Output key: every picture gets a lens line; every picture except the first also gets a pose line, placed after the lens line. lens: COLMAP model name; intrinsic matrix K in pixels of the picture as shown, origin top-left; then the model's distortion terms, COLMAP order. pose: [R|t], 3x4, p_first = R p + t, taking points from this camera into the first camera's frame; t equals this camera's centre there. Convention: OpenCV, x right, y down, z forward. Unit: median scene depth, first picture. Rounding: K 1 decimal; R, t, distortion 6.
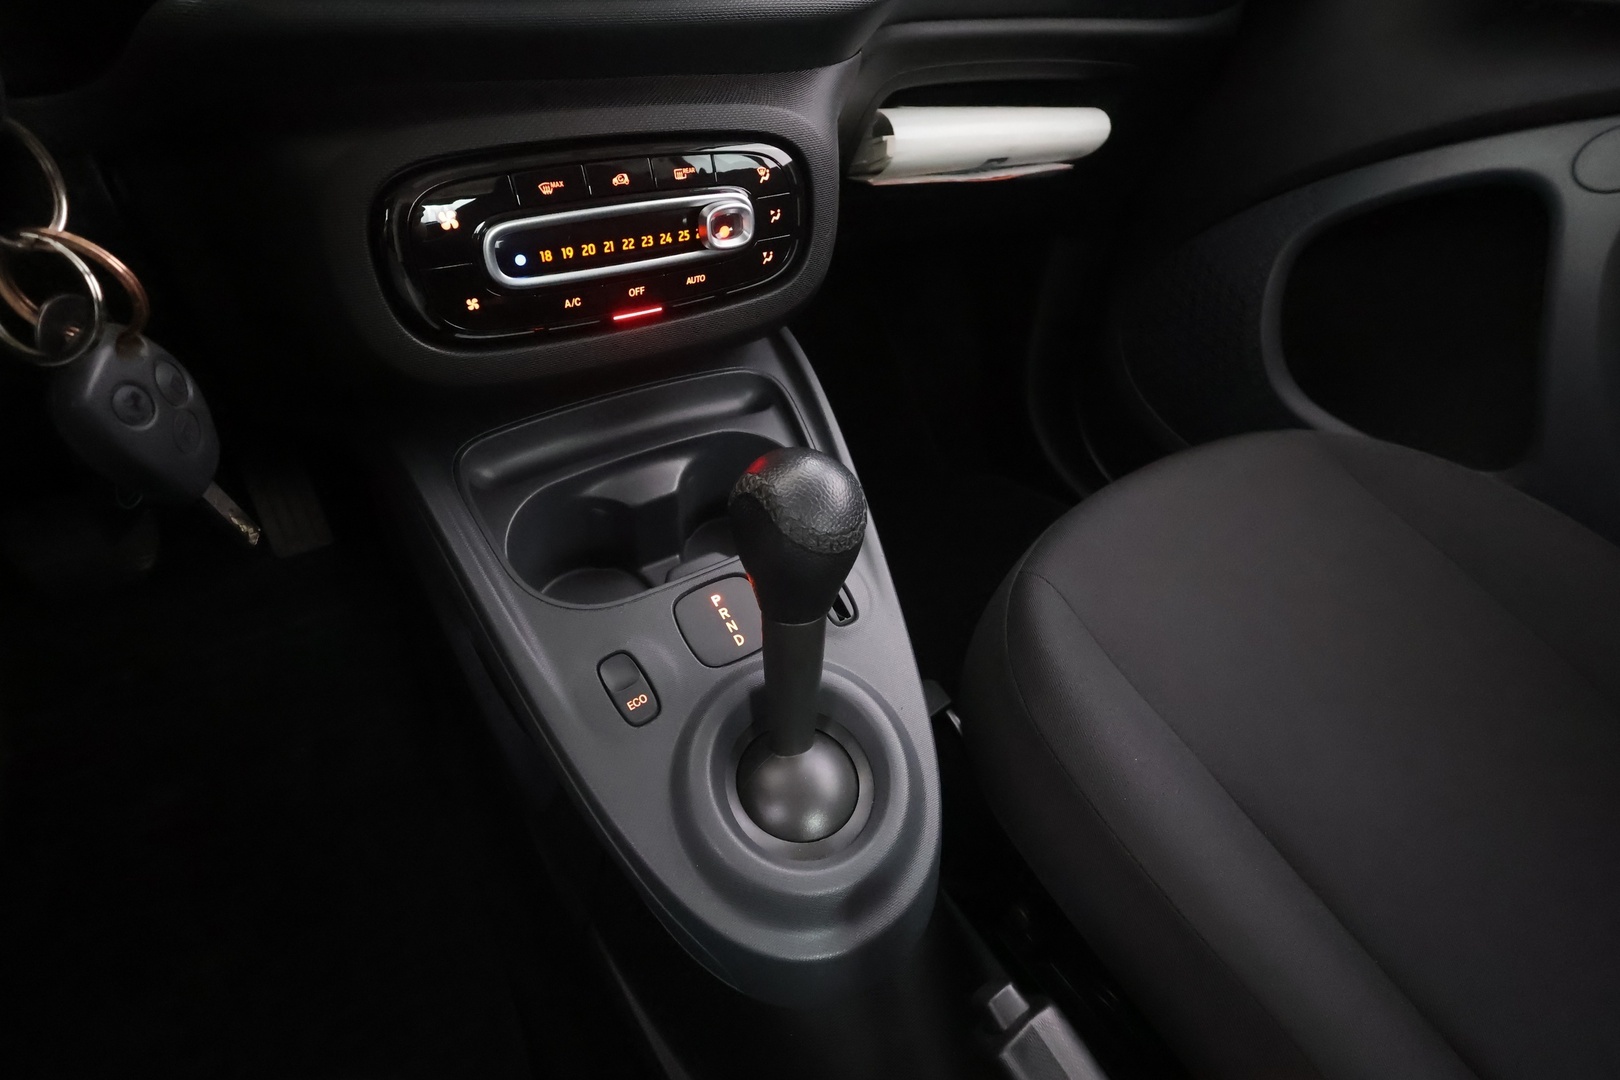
lens RADIAL K [[748.1, 0, 811.7], [0, 748.1, 542.1], [0, 0, 1]] dist [-0.002886, -0.000005]
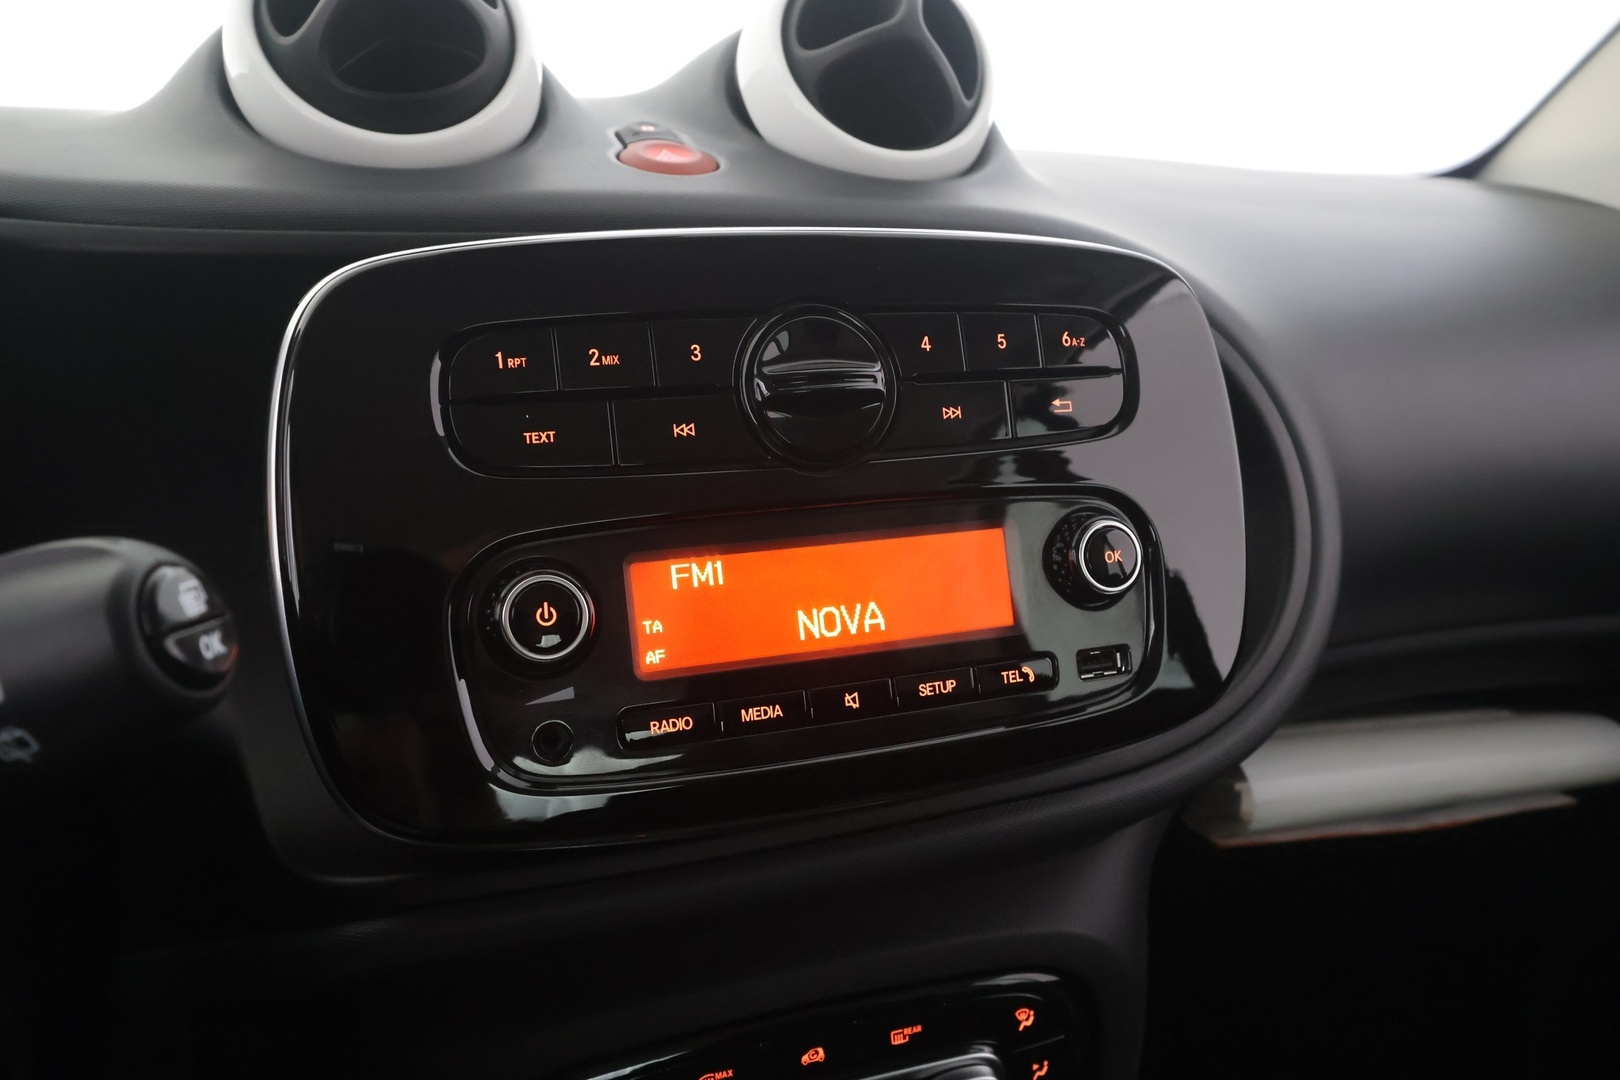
lens RADIAL K [[1286.8, 0, 813.2], [0, 1286.8, 547.3], [0, 0, 1]] dist [0.013884, 0.000984]
pose [[0.964514, 0.043315, -0.260455, 0.035417], [-0.138430, 0.922960, -0.359141, -0.438791], [0.224834, 0.382451, 0.896203, -0.240977]]
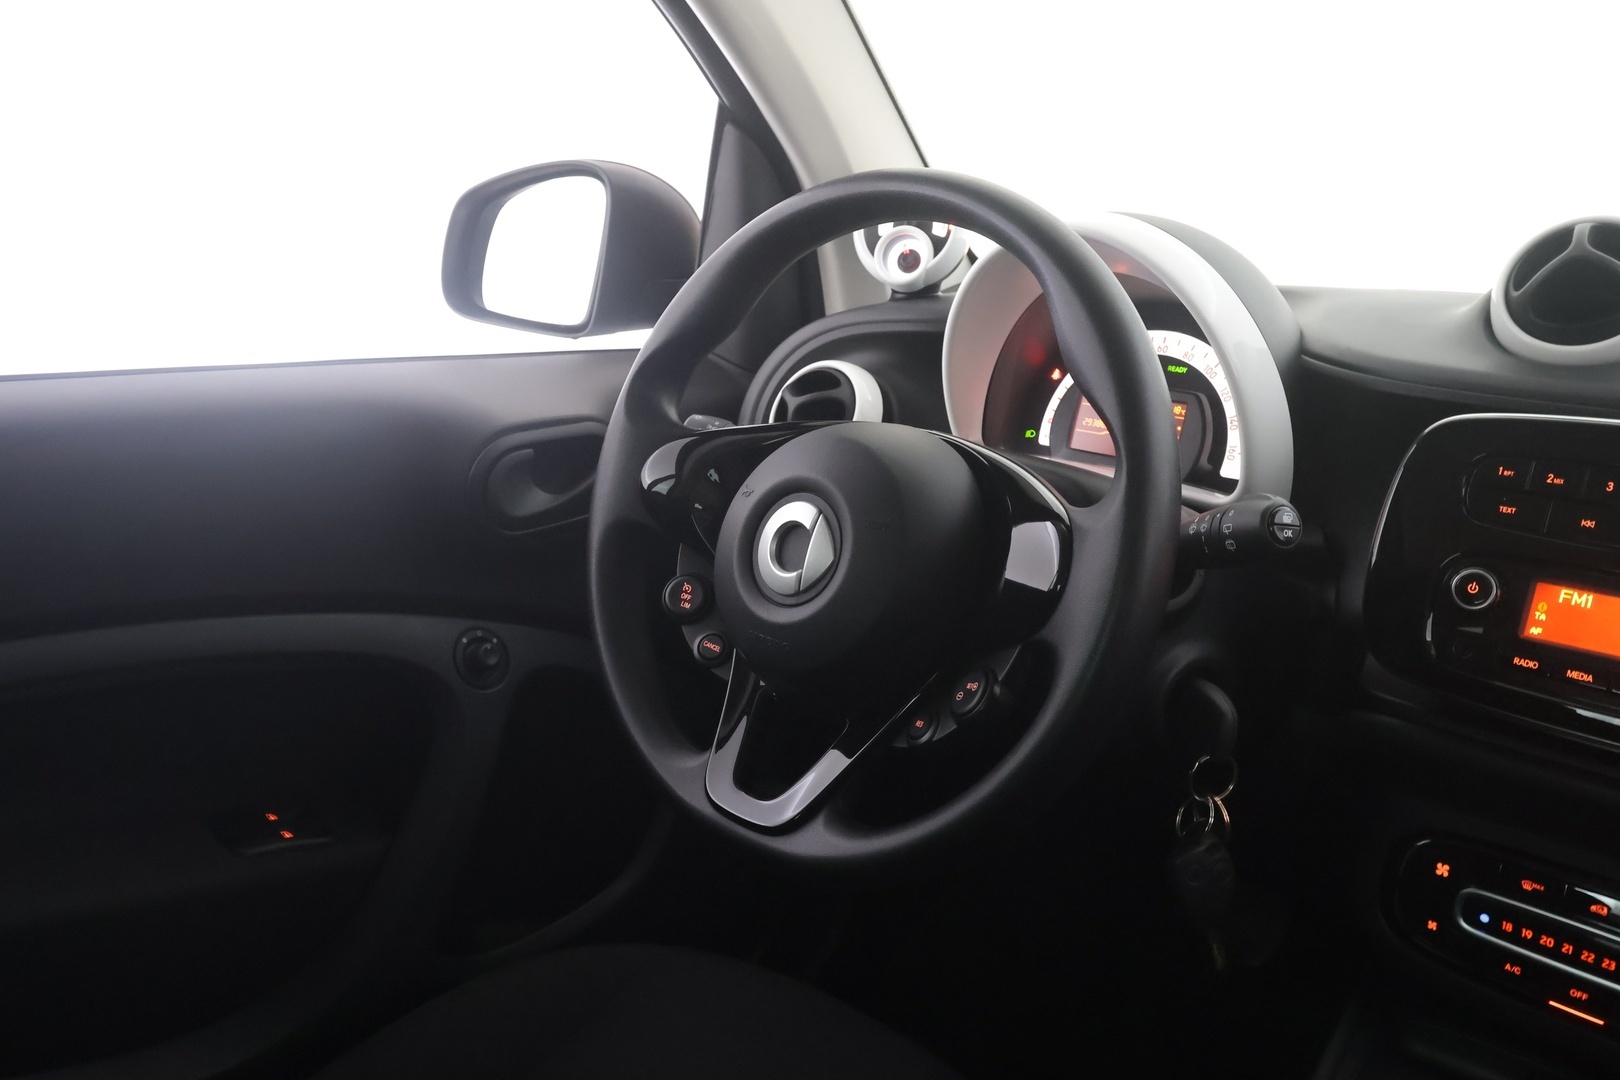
lens RADIAL K [[1286.8, 0, 793.8], [0, 1286.8, 541.9], [0, 0, 1]] dist [0.013884, 0.000984]
pose [[0.186525, 0.219515, -0.957613, 1.191564], [-0.623554, 0.779680, 0.057271, -0.234973], [0.759203, 0.586440, 0.282309, -0.783824]]
